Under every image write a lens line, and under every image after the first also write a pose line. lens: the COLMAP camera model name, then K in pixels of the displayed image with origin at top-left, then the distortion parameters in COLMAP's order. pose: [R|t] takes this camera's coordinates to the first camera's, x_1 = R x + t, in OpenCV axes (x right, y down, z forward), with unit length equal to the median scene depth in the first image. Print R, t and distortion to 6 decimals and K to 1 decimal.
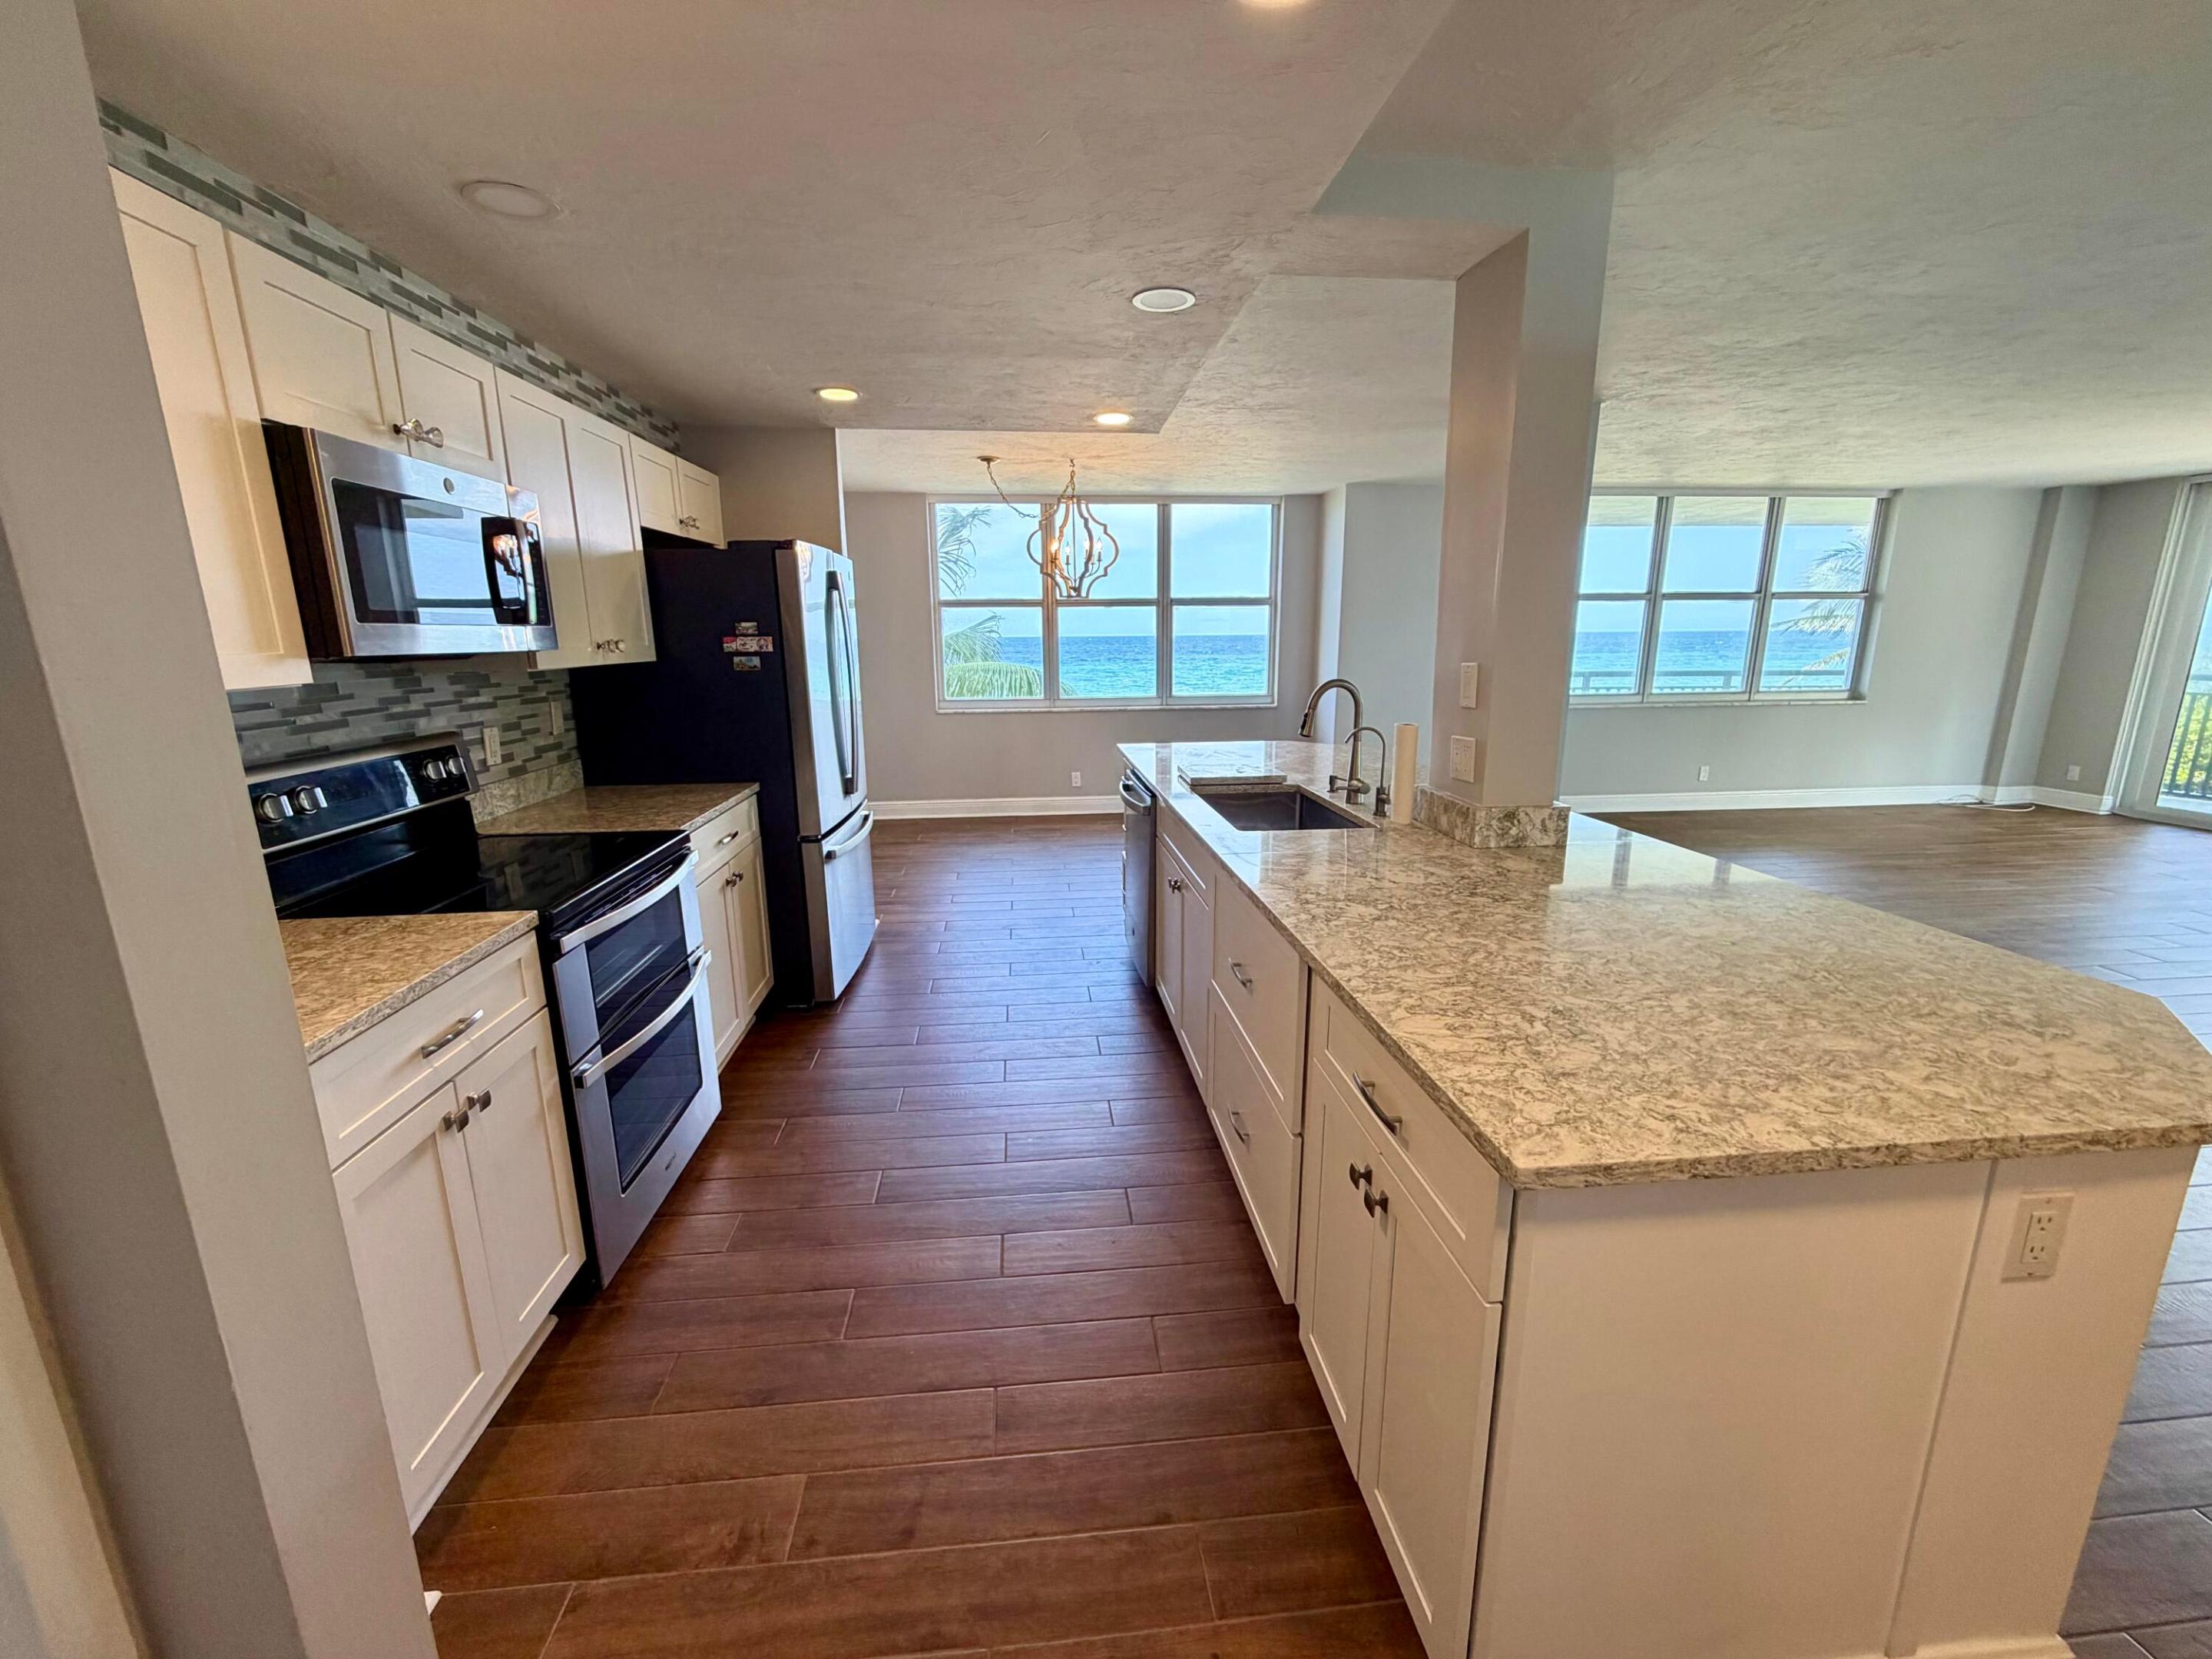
lens RADIAL K [[891.7, 0, 1094.4], [0, 891.7, 825.9], [0, 0, 1]] dist [0.002166, -0.000592]
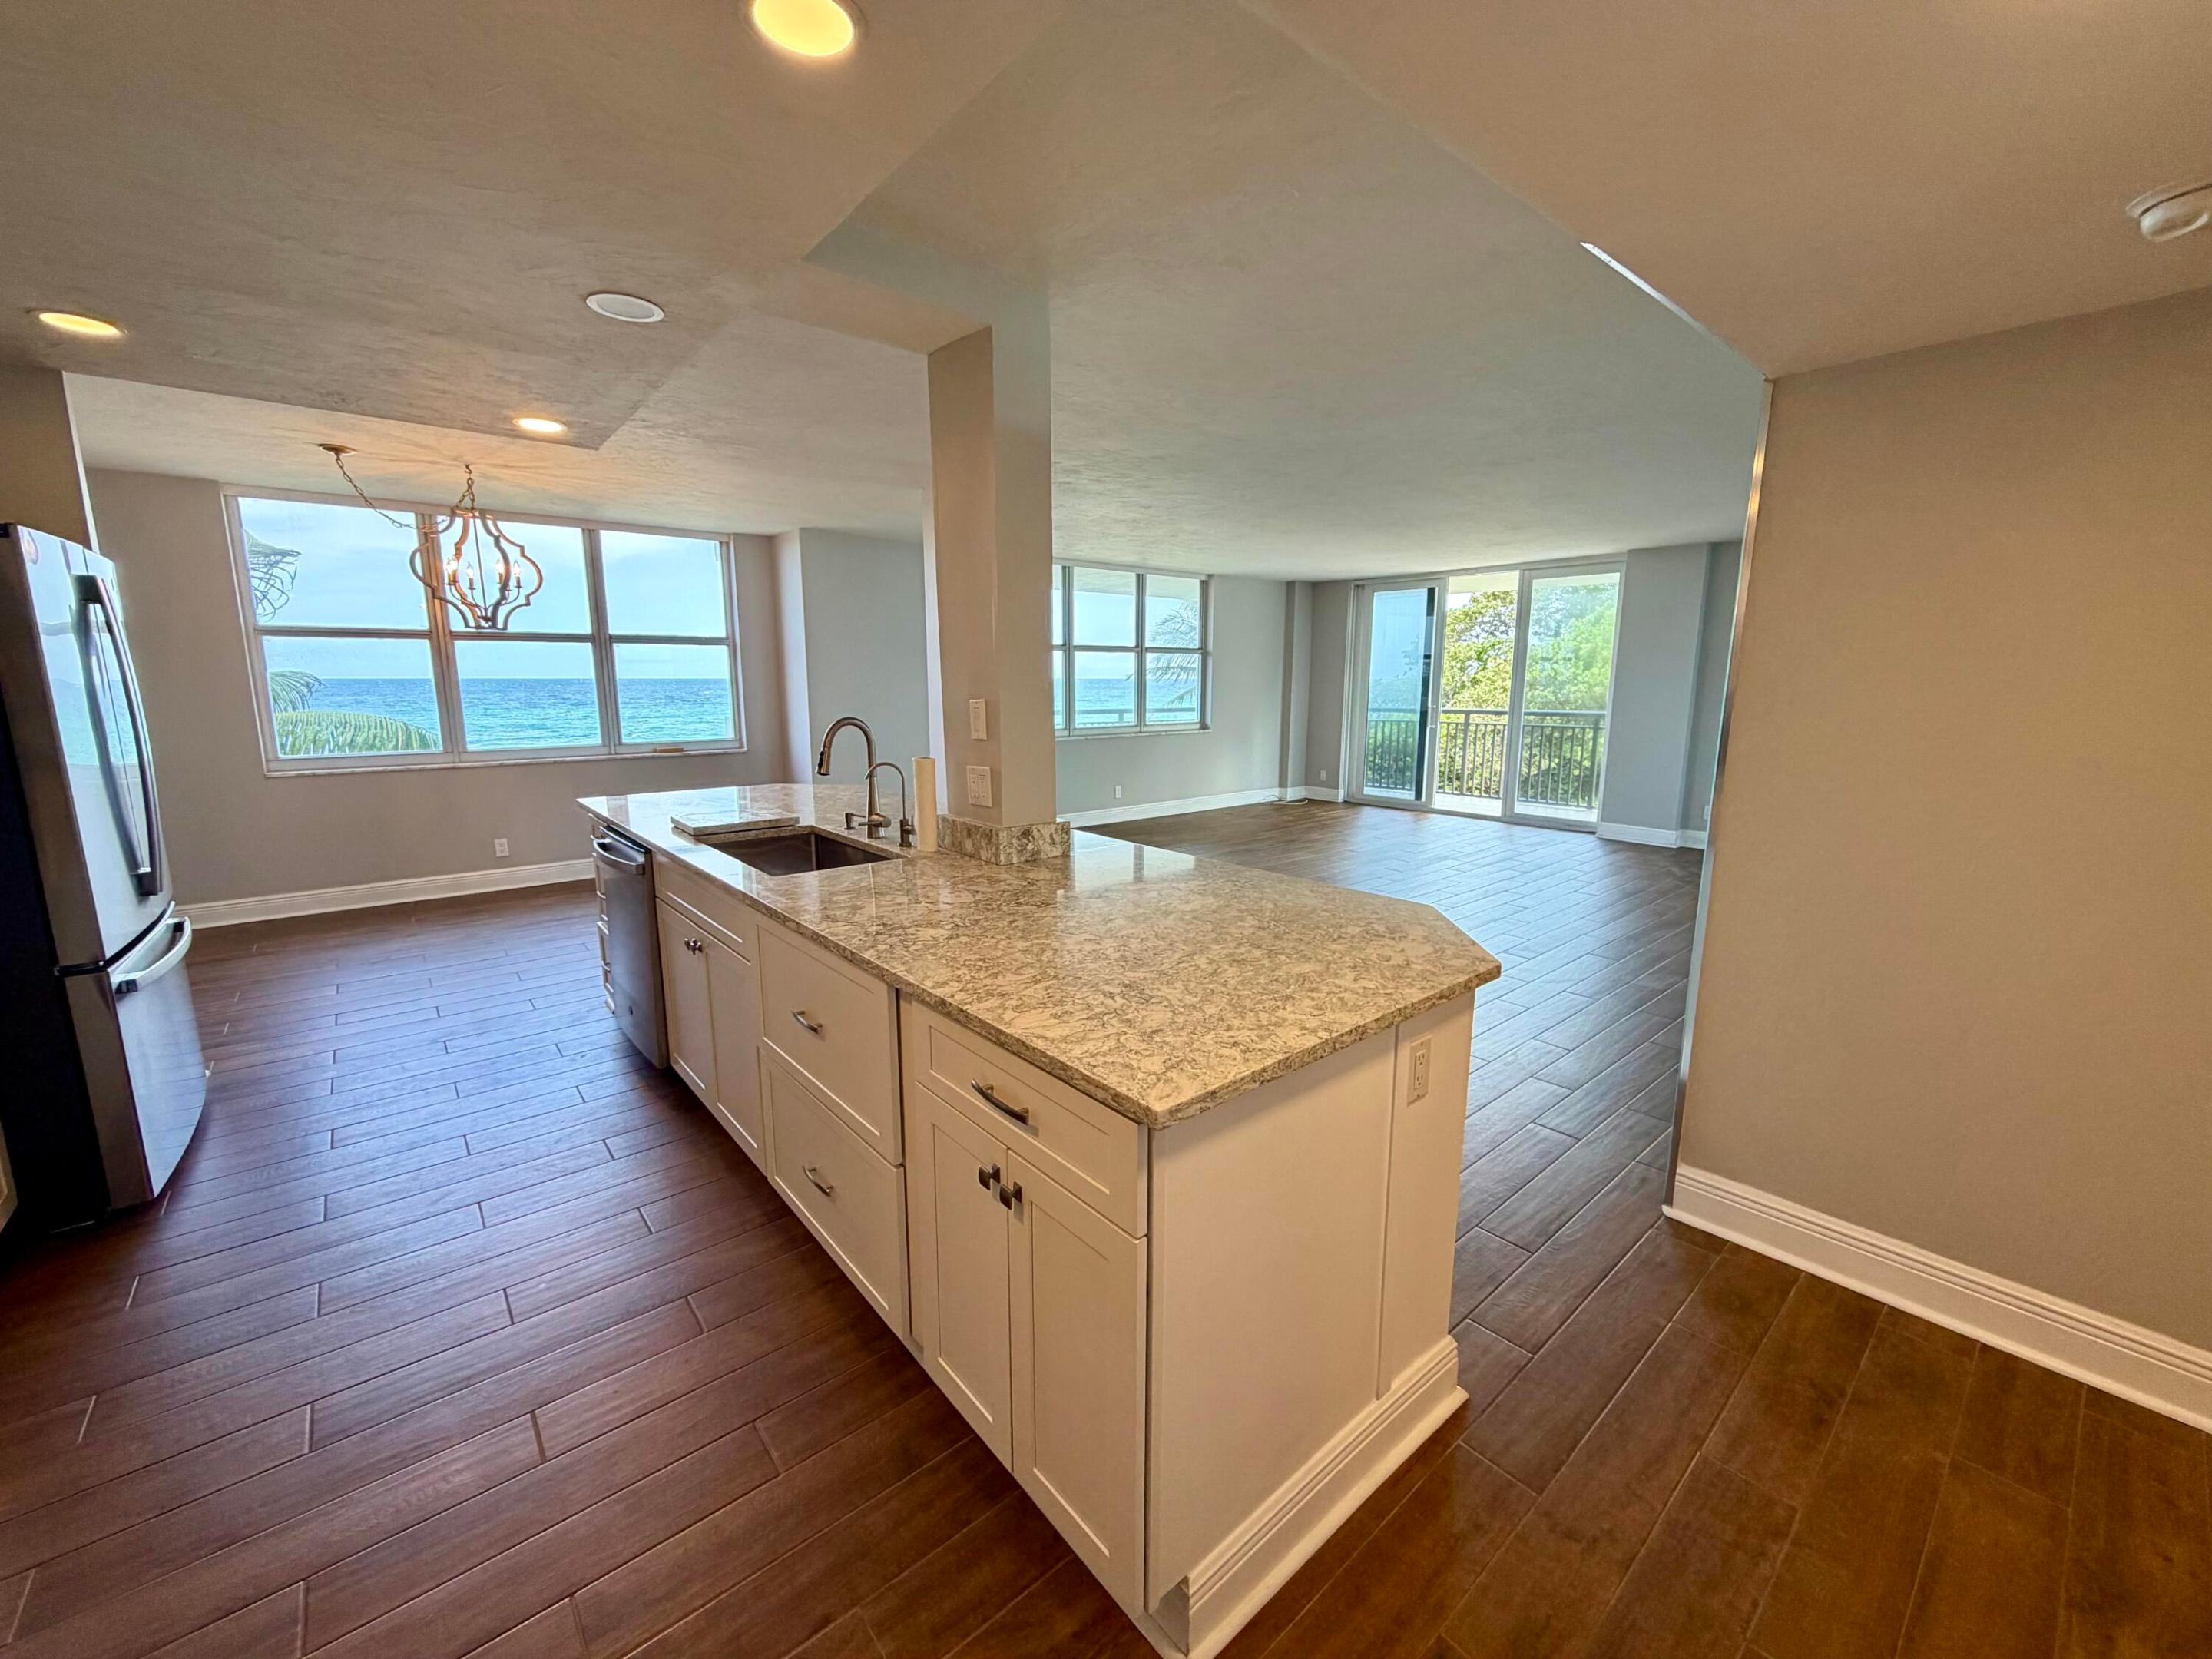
lens RADIAL K [[891.7, 0, 1105.0], [0, 891.7, 824.9], [0, 0, 1]] dist [0.002166, -0.000592]
pose [[0.820230, -0.085055, 0.565676, -0.079925], [0.112915, 0.993501, -0.014343, 0.005010], [-0.560779, 0.075638, 0.824503, 0.011708]]
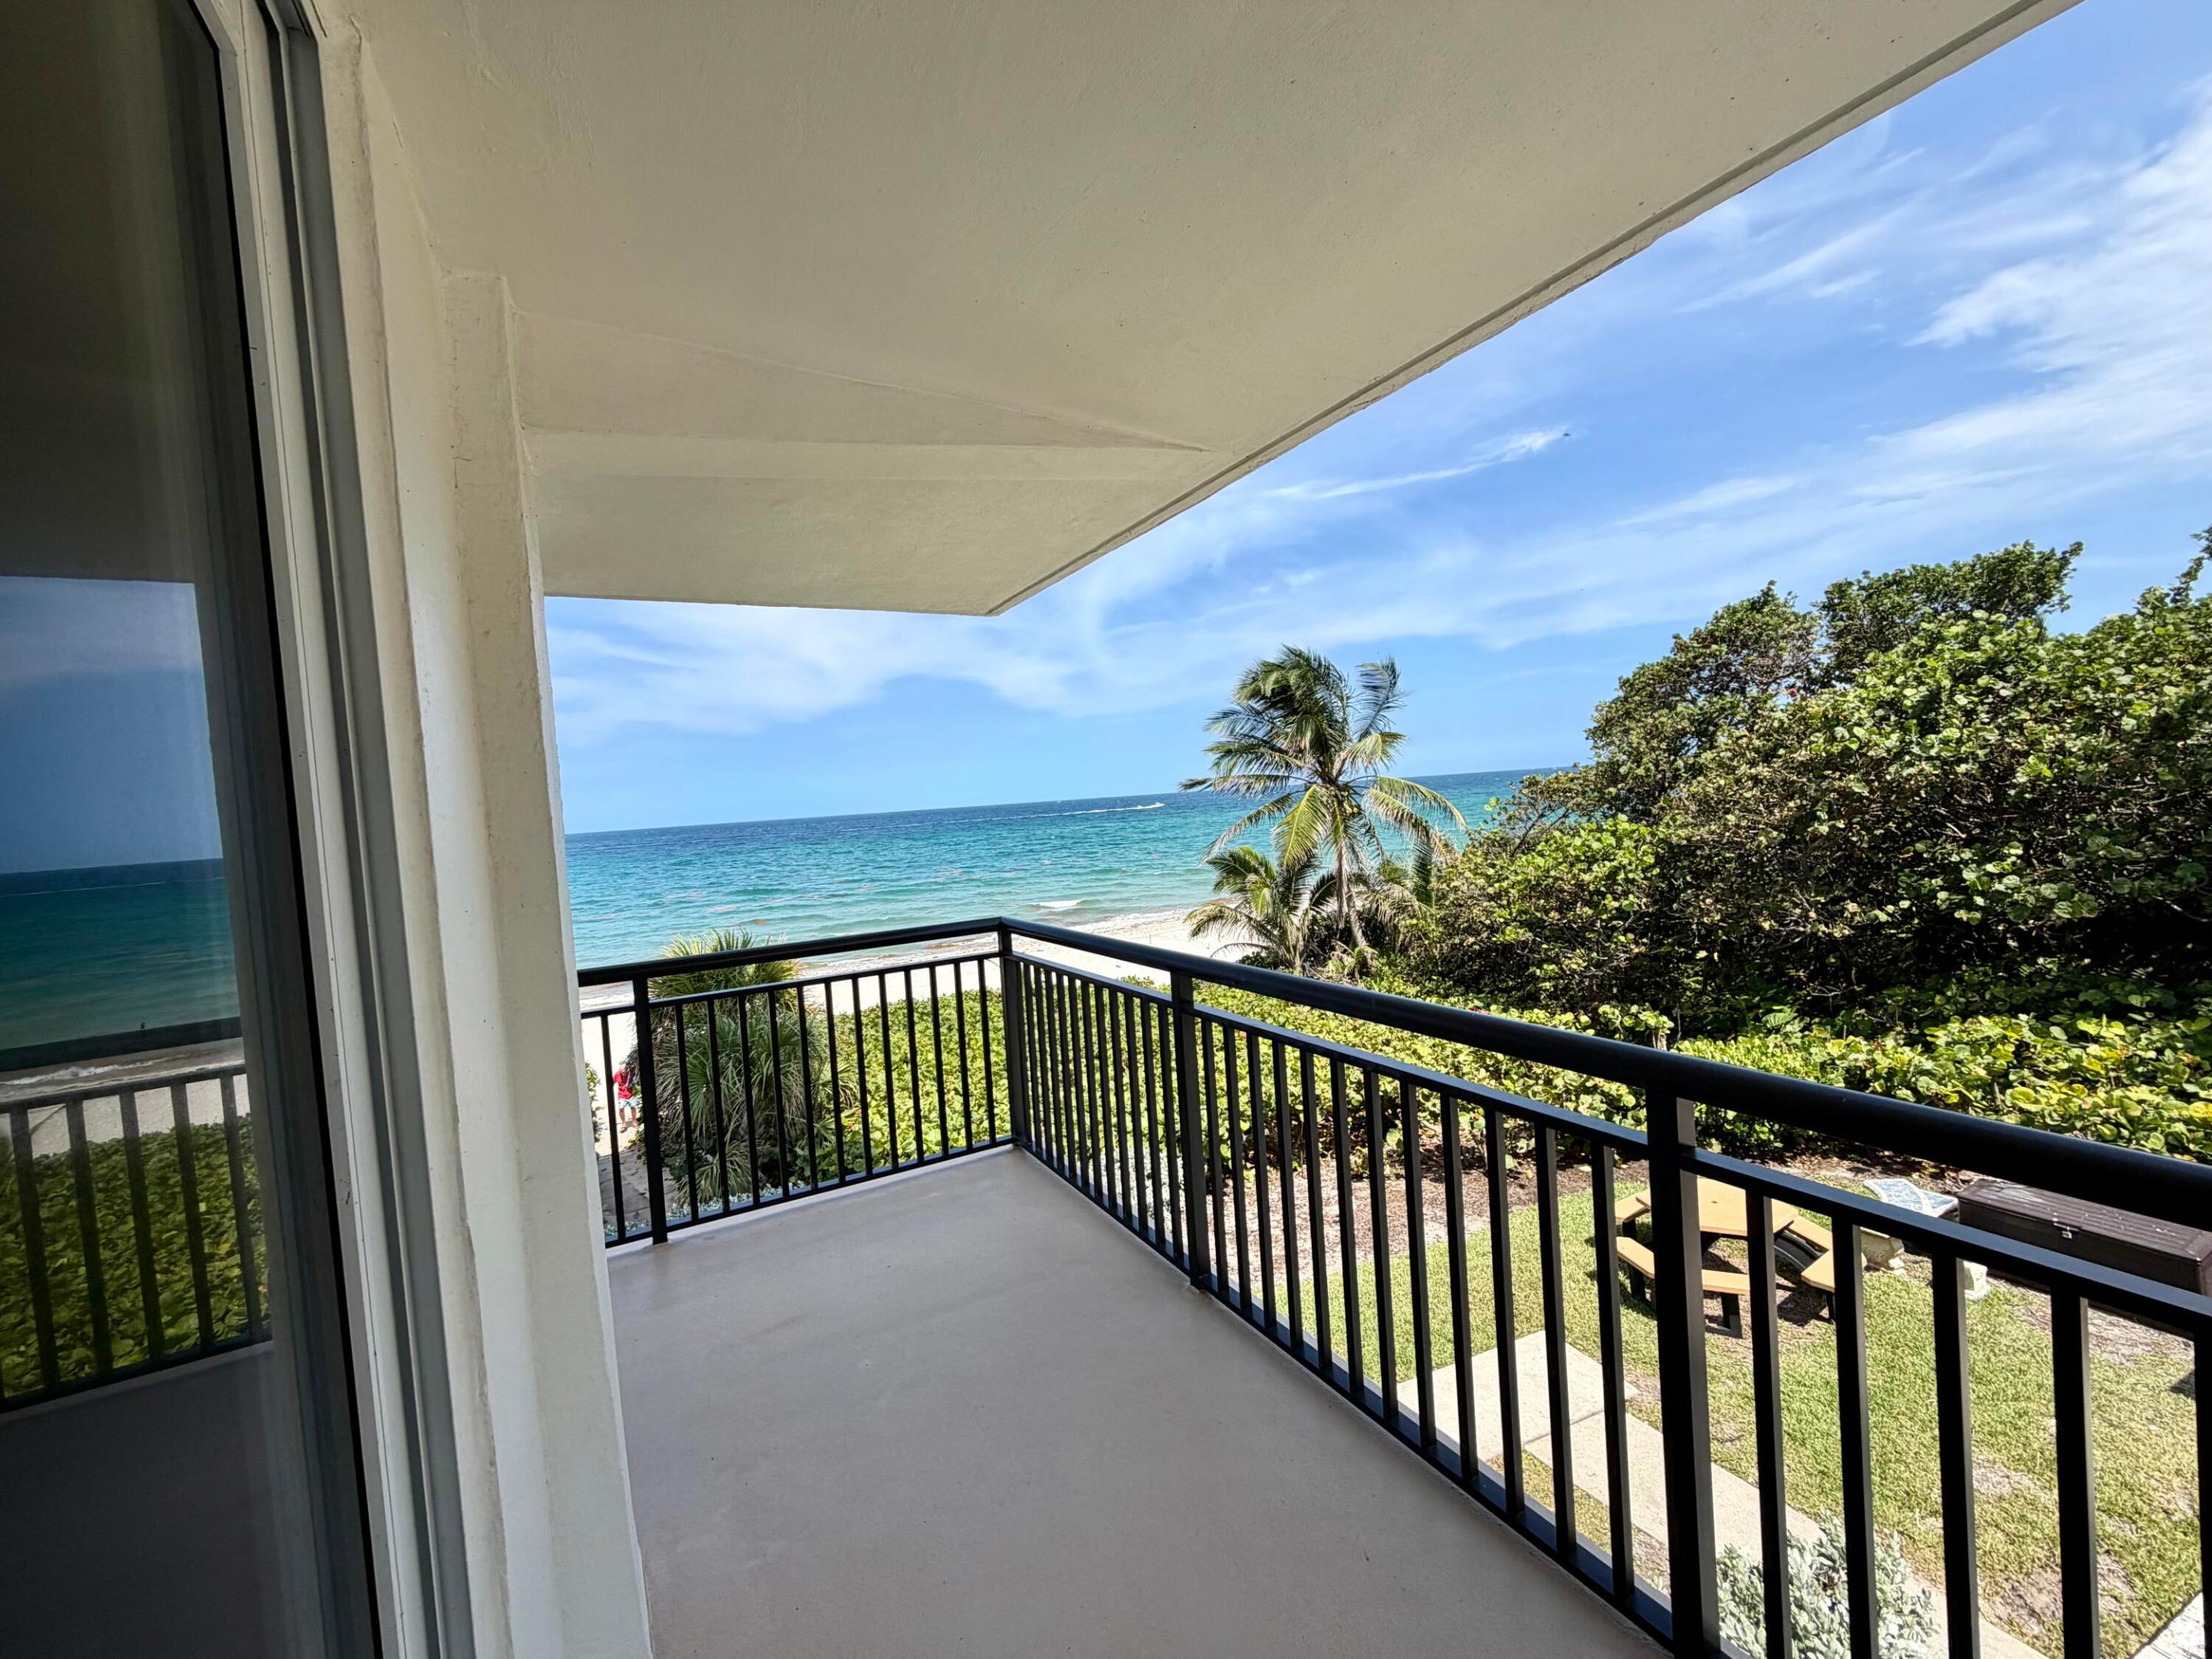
lens RADIAL K [[891.7, 0, 1091.0], [0, 891.7, 850.2], [0, 0, 1]] dist [0.002166, -0.000592]
pose [[0.918440, -0.079544, 0.387480, 3.188943], [0.144413, 0.979385, -0.141246, -0.508309], [-0.368256, 0.185683, 0.910993, 2.054988]]
